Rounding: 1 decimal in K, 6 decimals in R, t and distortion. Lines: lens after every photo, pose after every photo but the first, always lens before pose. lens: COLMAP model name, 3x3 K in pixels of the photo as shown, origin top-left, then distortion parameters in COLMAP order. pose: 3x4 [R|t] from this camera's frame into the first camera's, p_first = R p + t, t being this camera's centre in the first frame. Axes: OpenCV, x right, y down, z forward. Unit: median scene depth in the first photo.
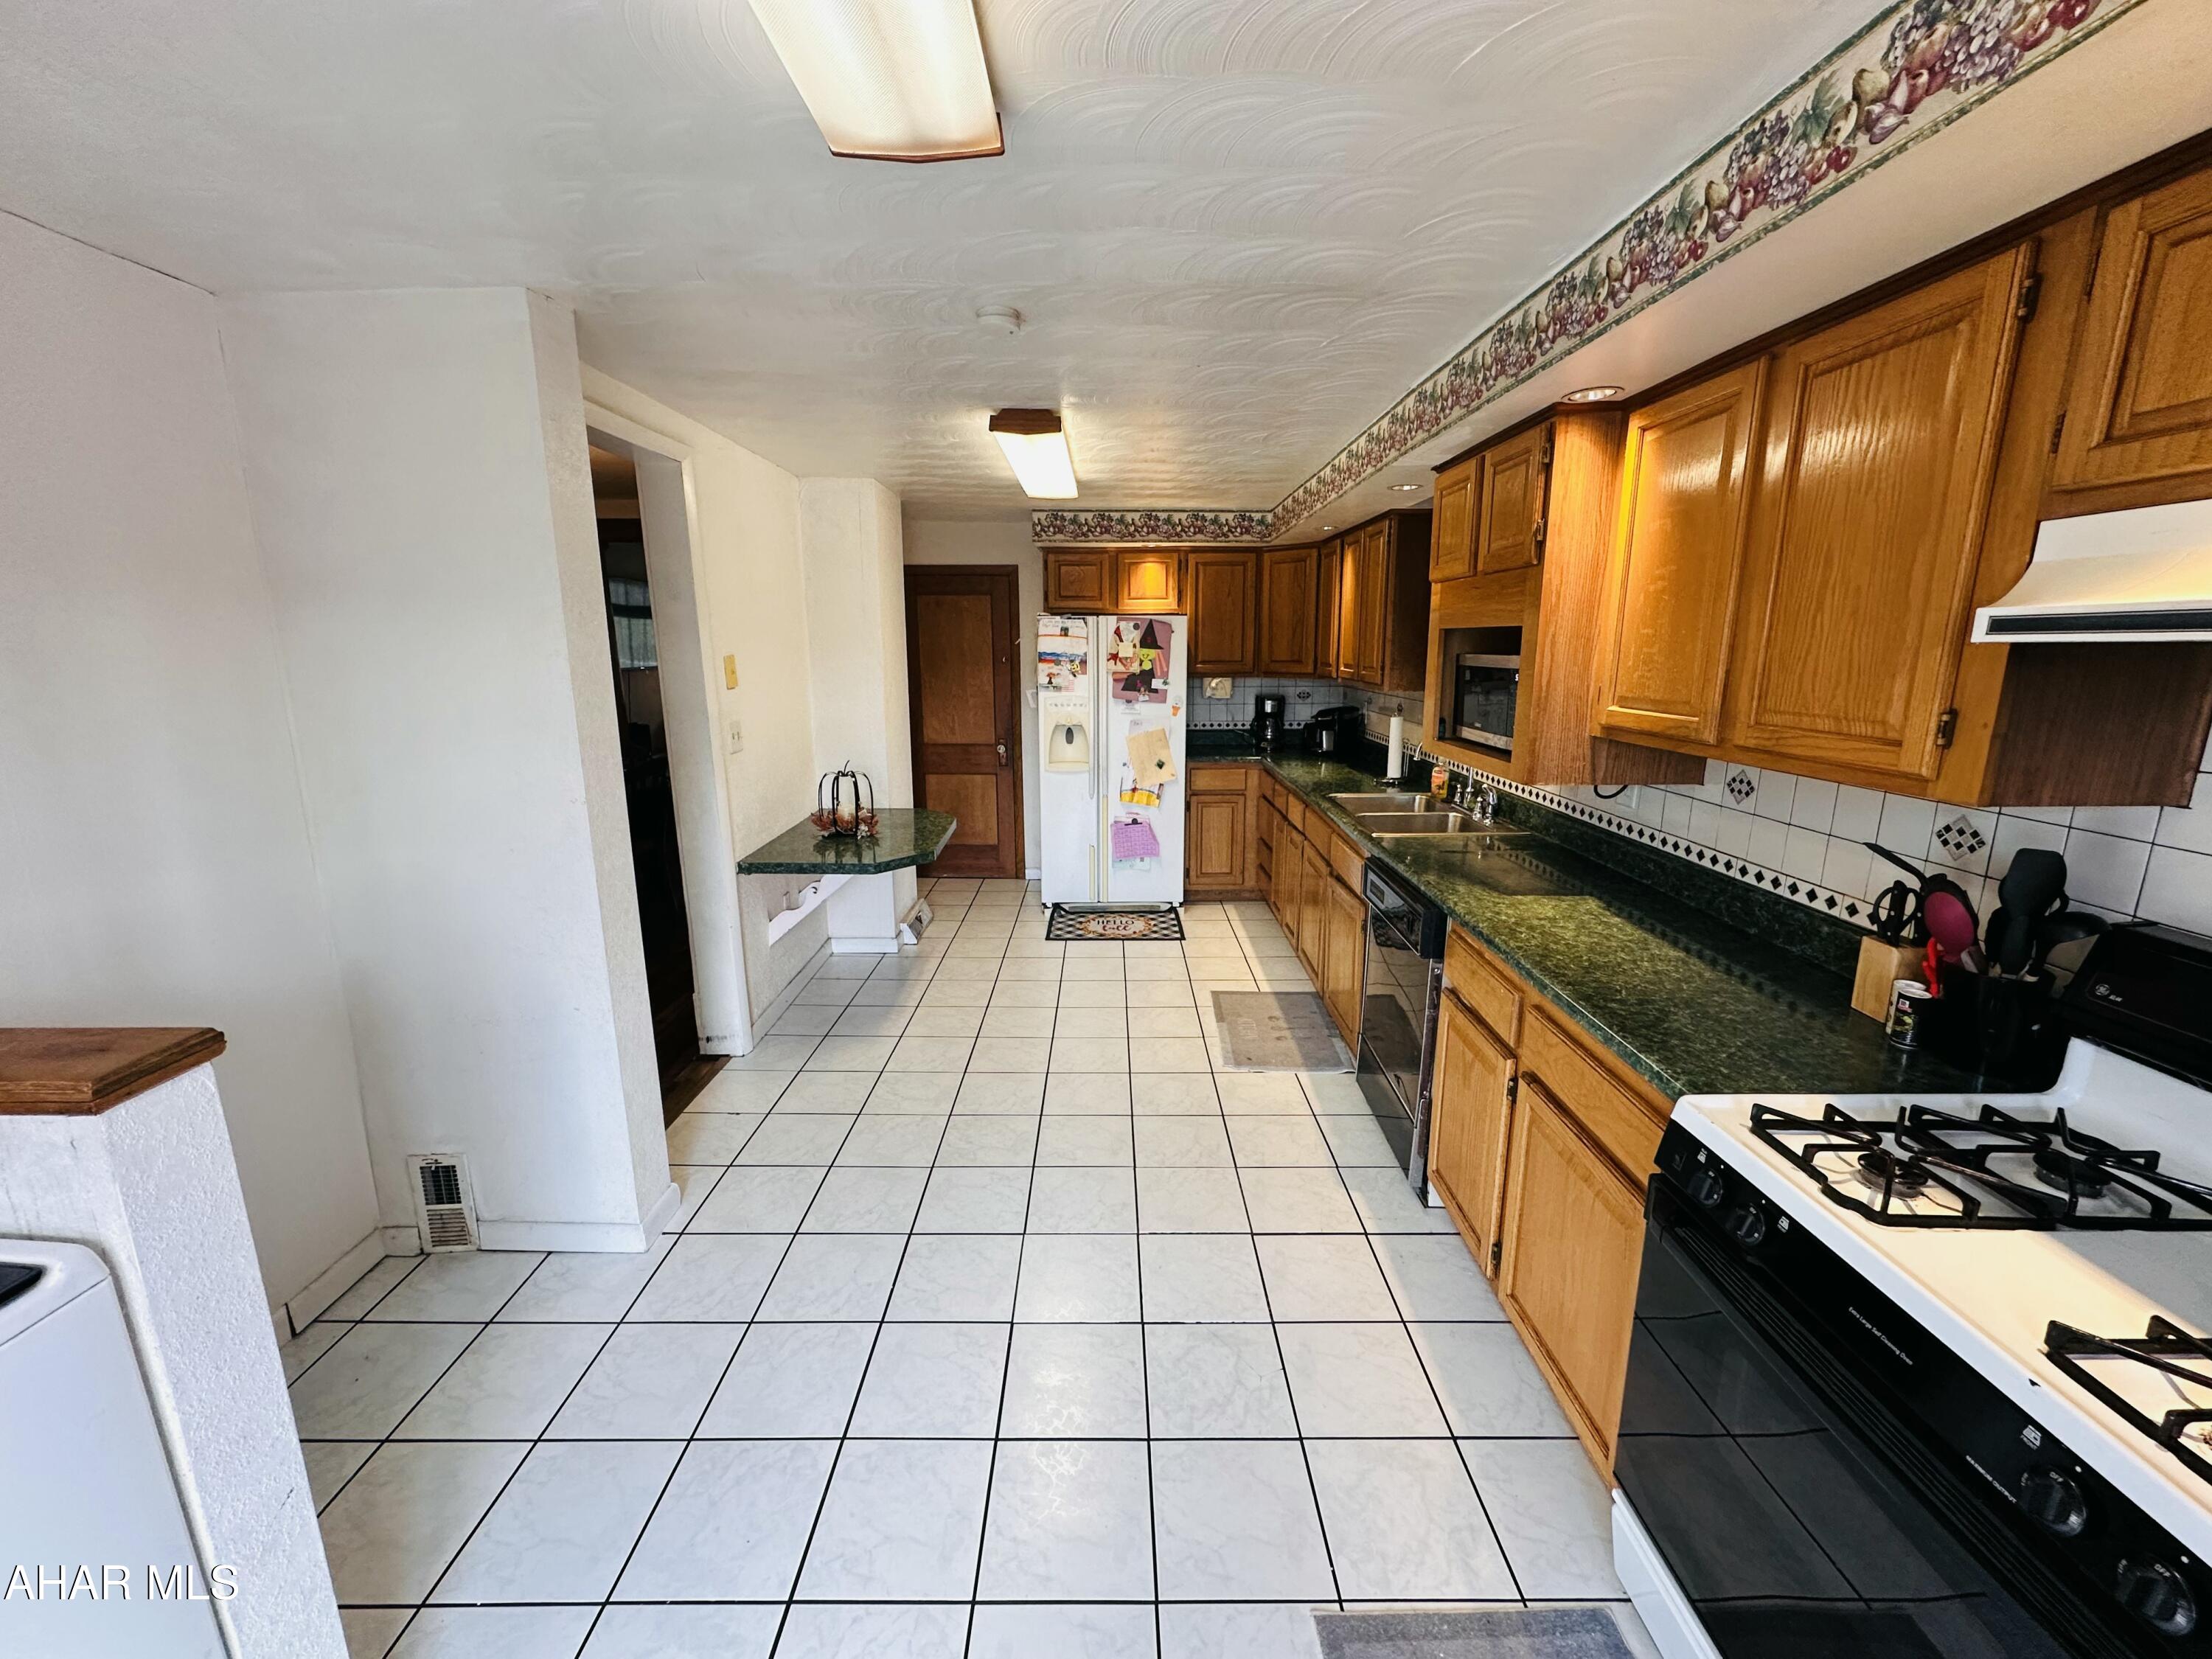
lens RADIAL K [[877.9, 0, 1107.7], [0, 877.9, 826.8], [0, 0, 1]] dist [-0.001359, 0.000283]
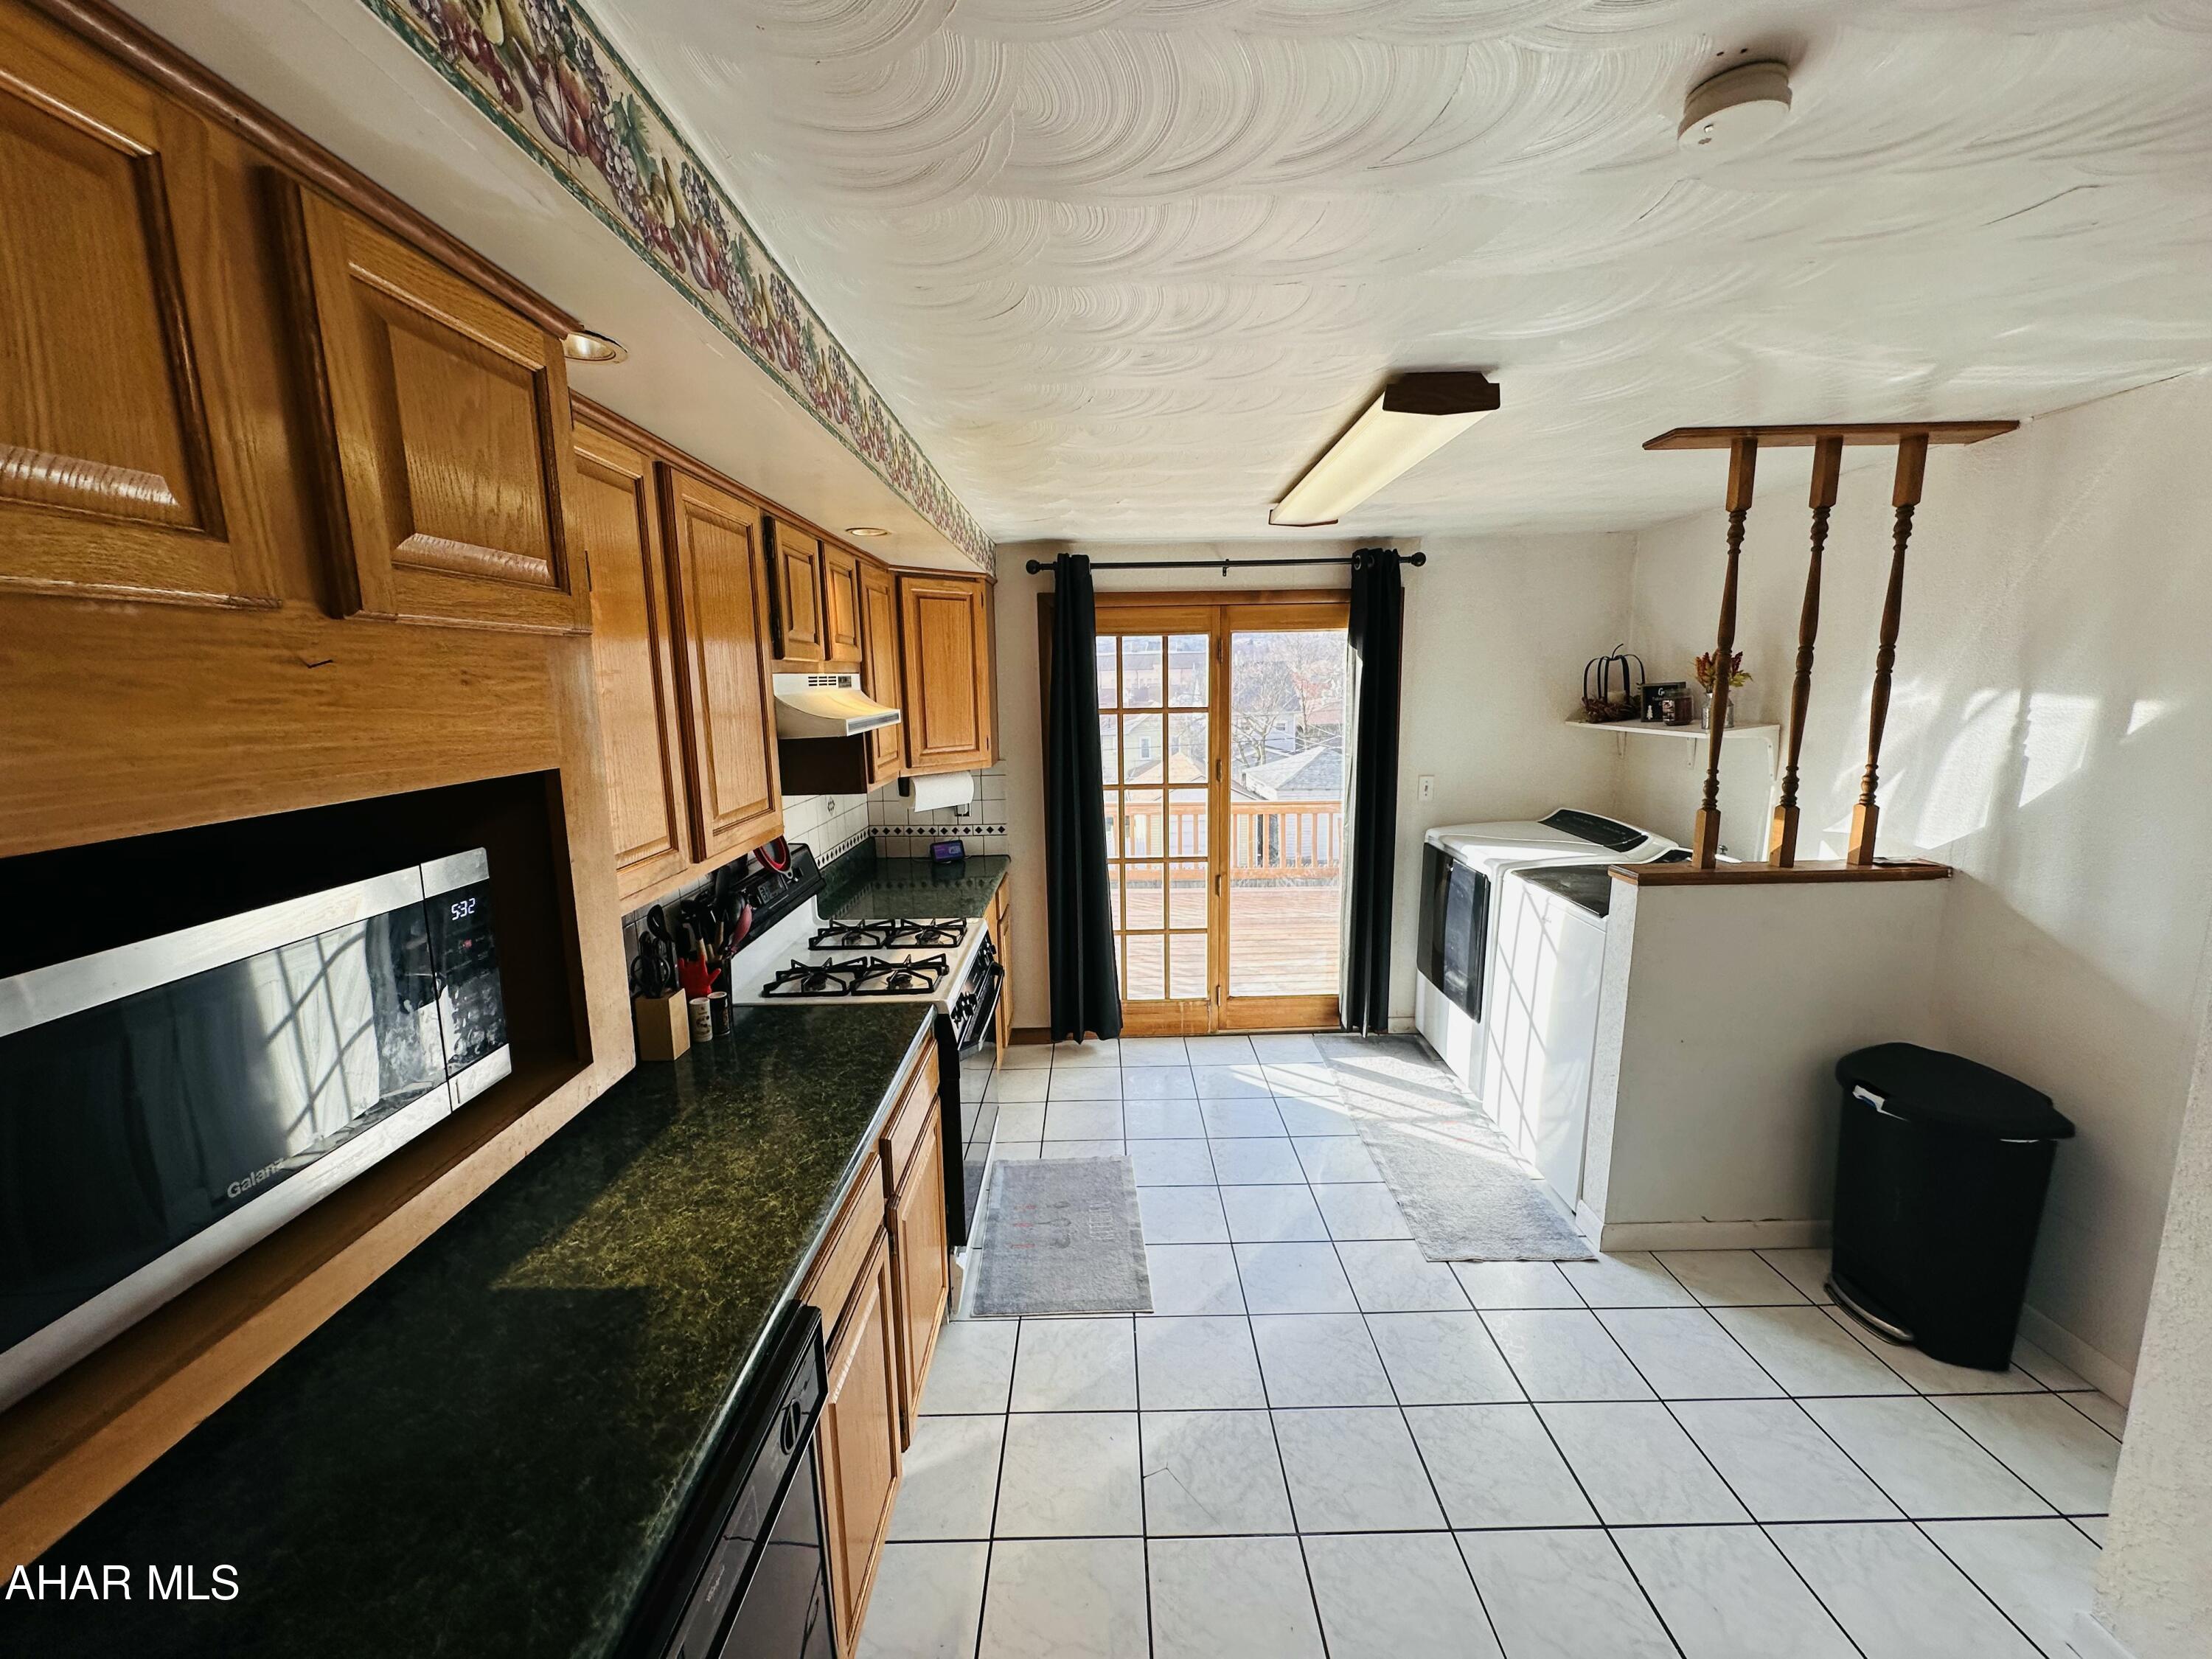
lens RADIAL K [[877.9, 0, 1097.5], [0, 877.9, 832.1], [0, 0, 1]] dist [-0.001359, 0.000283]
pose [[-0.999329, 0.035250, 0.009940, 0.178477], [0.036396, 0.925582, 0.376794, -0.331250], [0.004082, 0.376903, -0.926244, 1.321296]]
